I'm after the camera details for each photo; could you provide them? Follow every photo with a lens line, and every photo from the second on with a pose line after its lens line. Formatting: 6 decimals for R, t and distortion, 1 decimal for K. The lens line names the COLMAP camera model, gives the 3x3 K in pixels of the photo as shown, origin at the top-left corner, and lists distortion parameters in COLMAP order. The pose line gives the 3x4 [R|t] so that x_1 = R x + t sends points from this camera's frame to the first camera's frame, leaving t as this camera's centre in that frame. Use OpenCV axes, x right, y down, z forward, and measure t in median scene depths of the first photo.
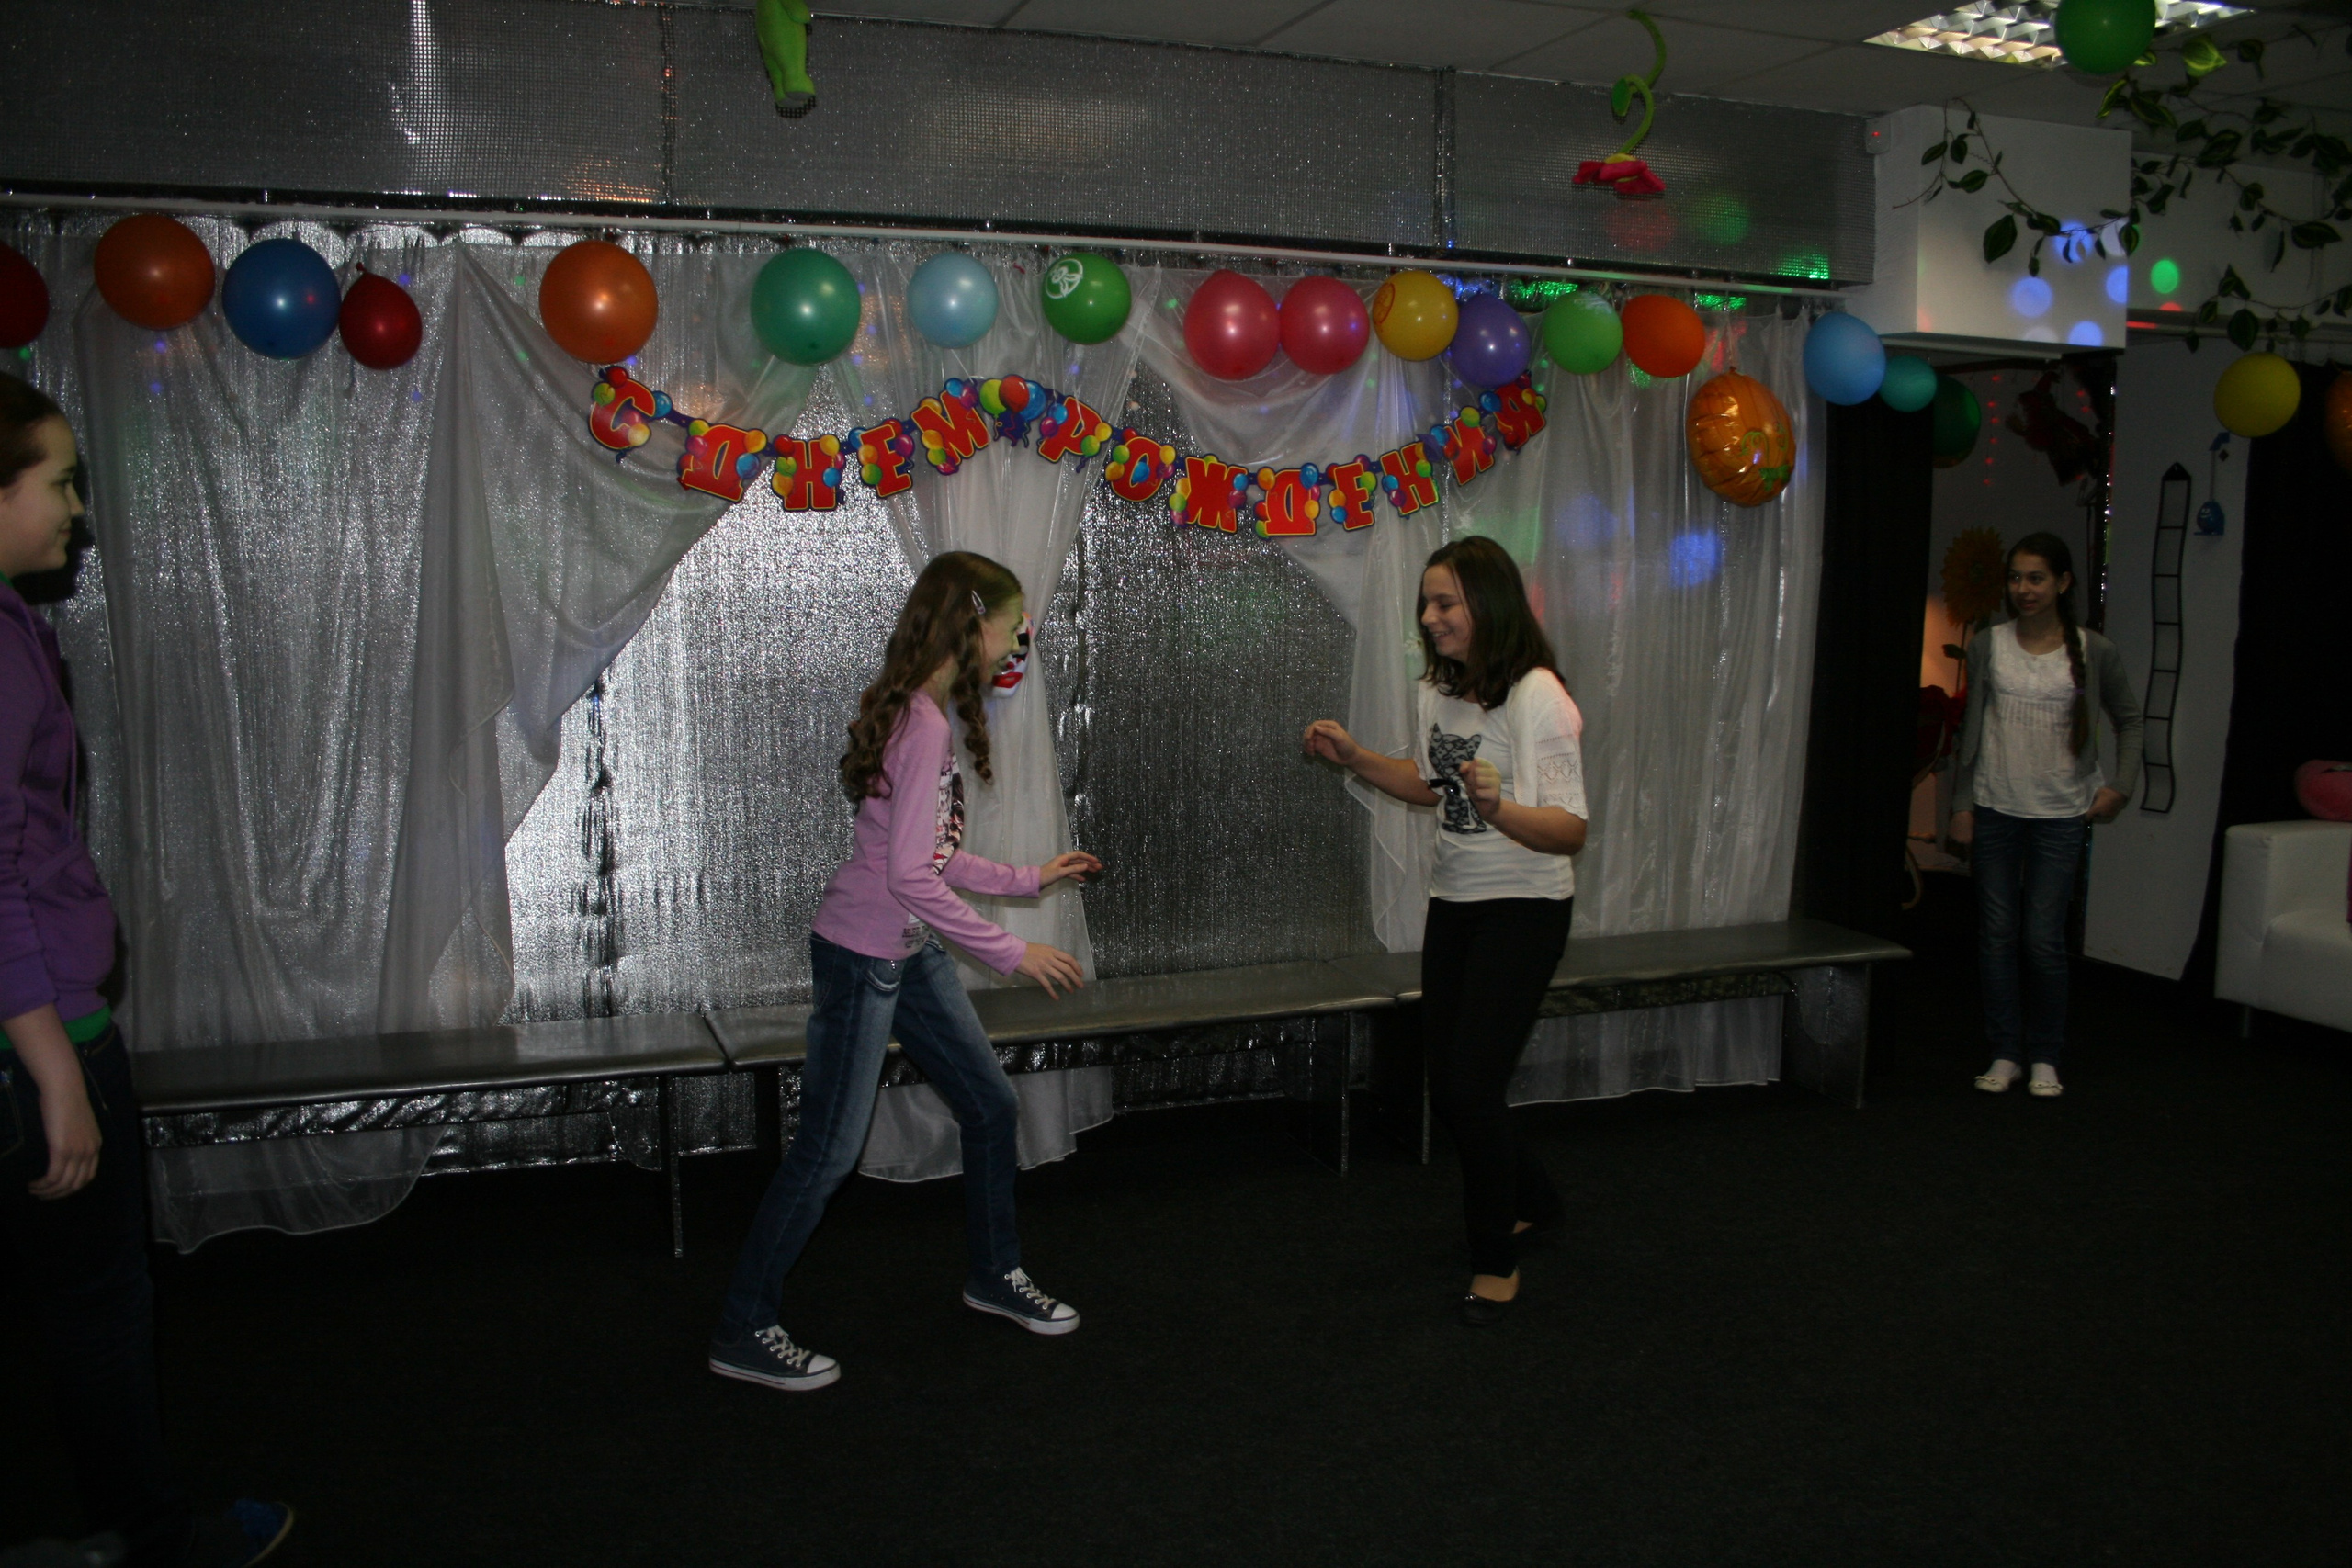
lens RADIAL K [[1981.4, 0, 1177.7], [0, 1981.4, 786.5], [0, 0, 1]] dist [-0.159222, 0.143595]
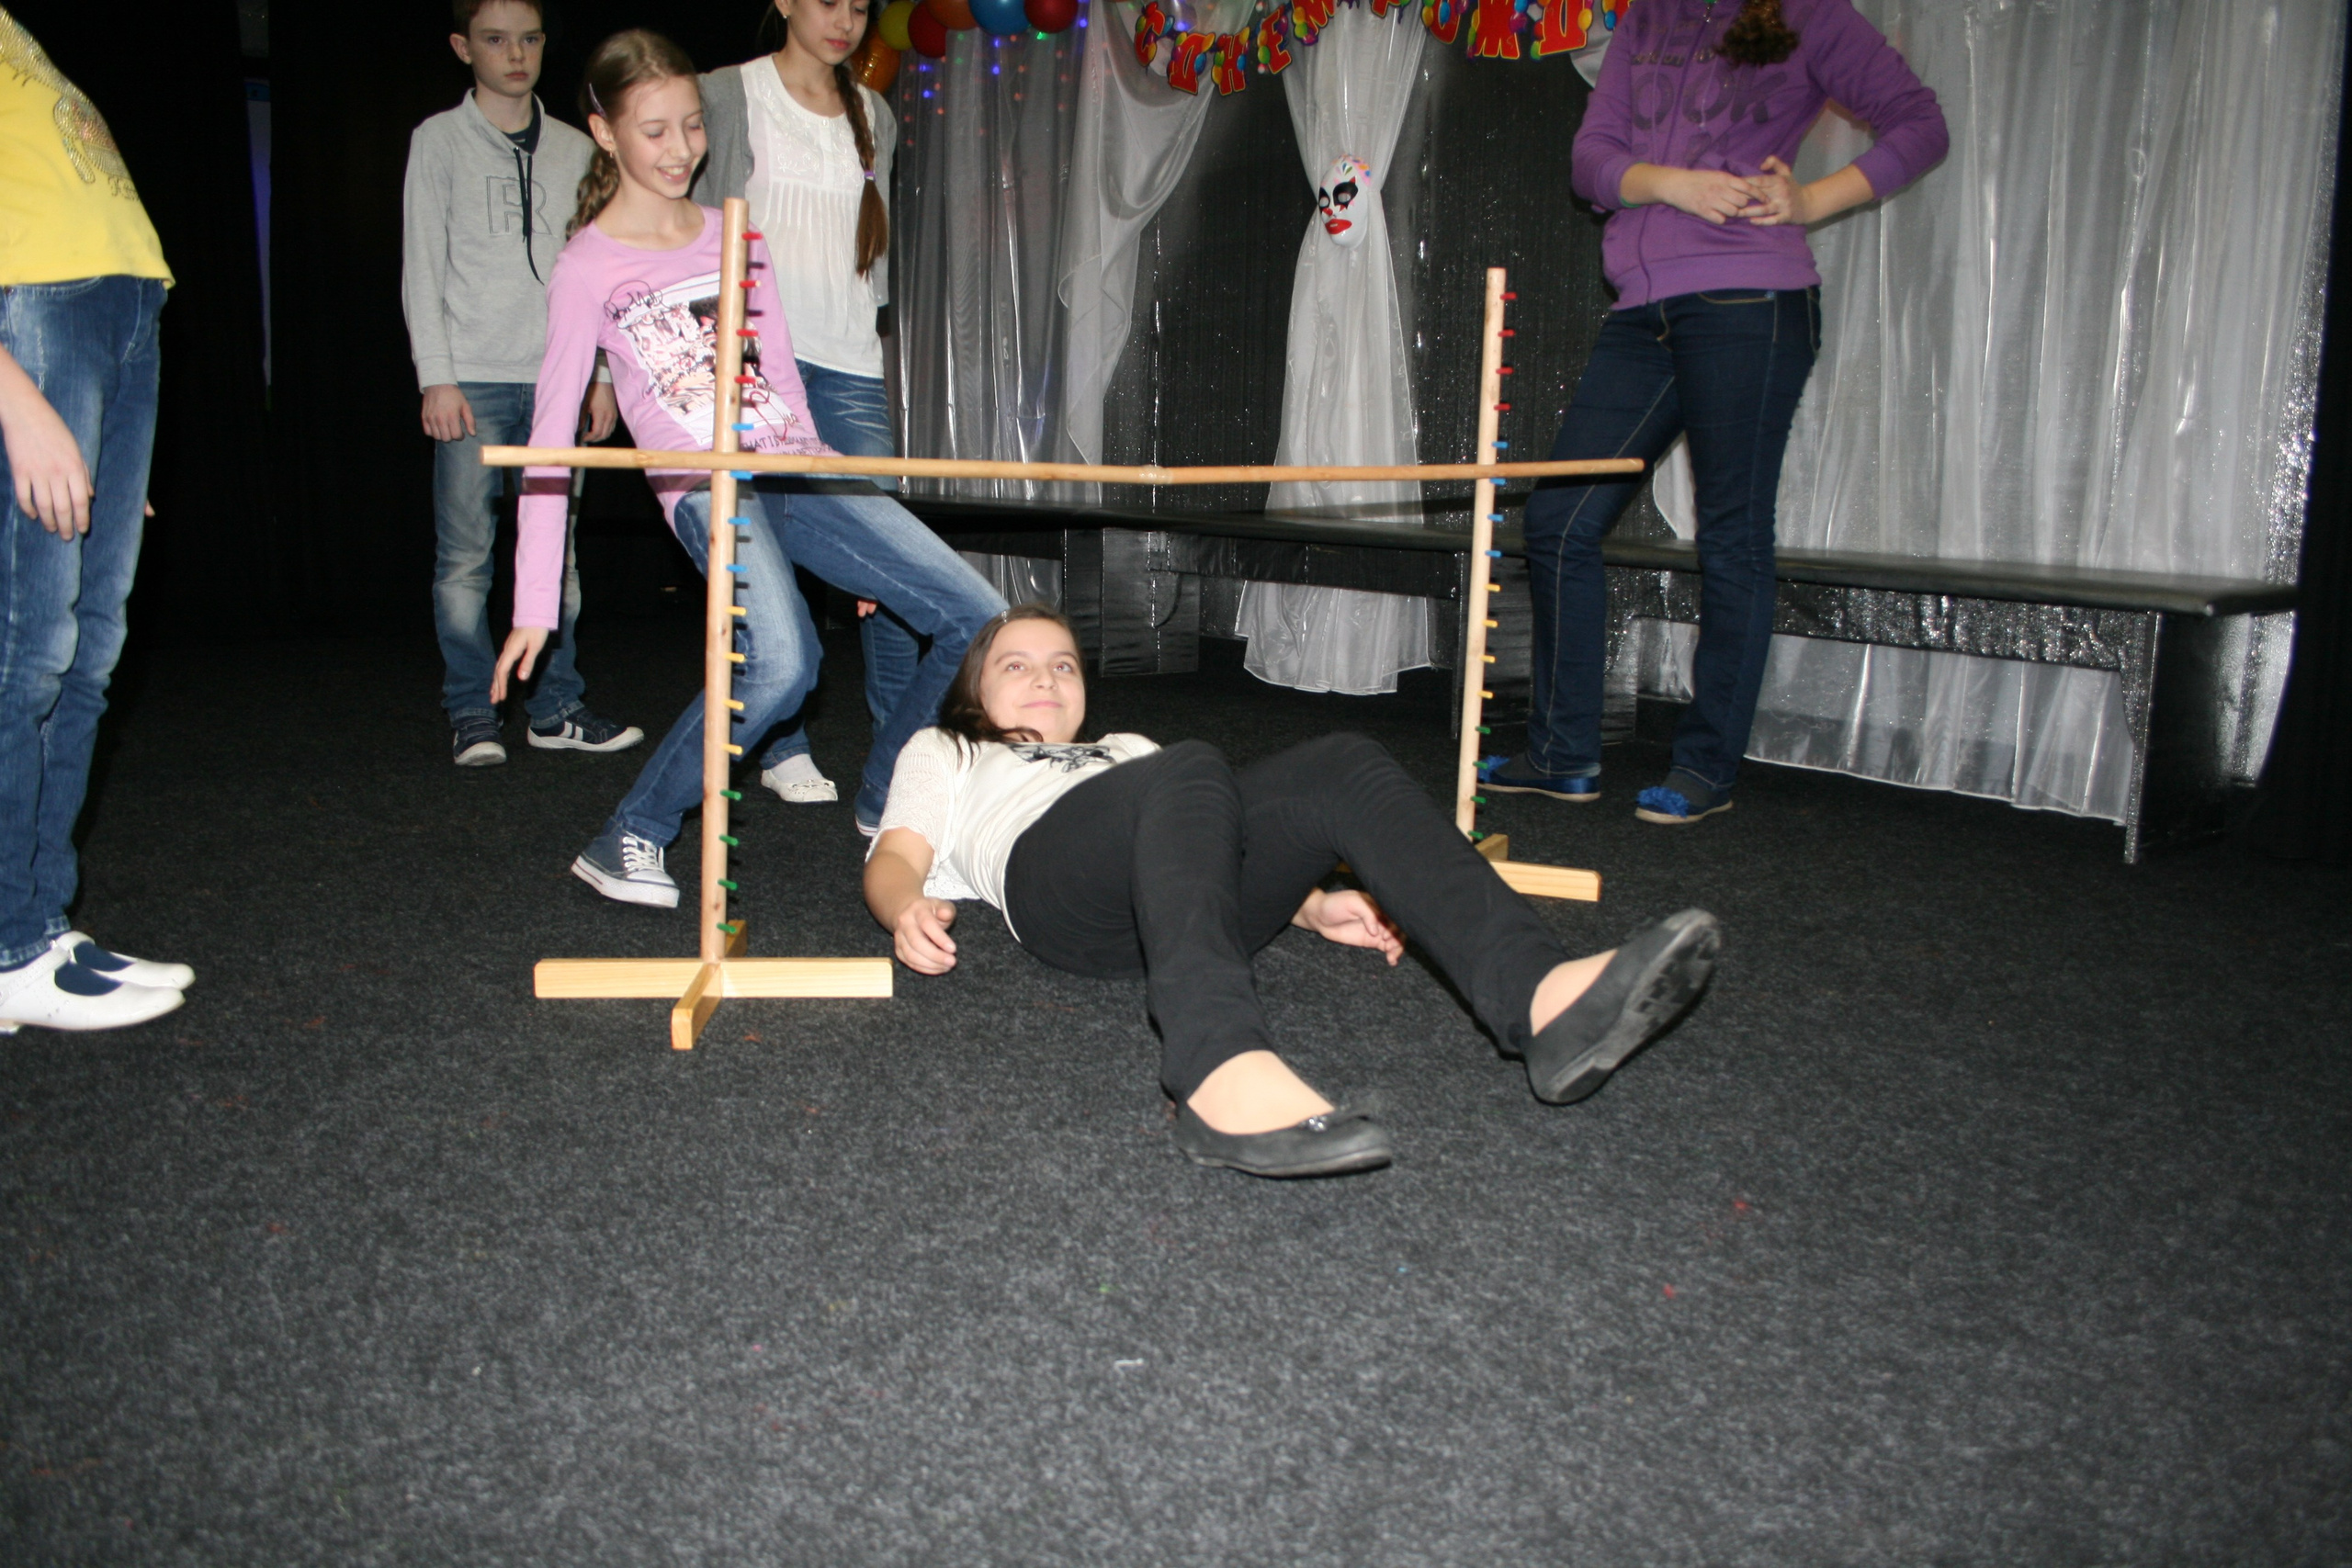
lens RADIAL K [[1992.1, 0, 1177.7], [0, 1992.1, 792.2], [0, 0, 1]] dist [-0.157417, 0.145340]
pose [[0.283020, 0.163859, -0.945013, 0.877166], [-0.135122, 0.982283, 0.129854, 0.111439], [0.949548, 0.090941, 0.300147, 0.571312]]
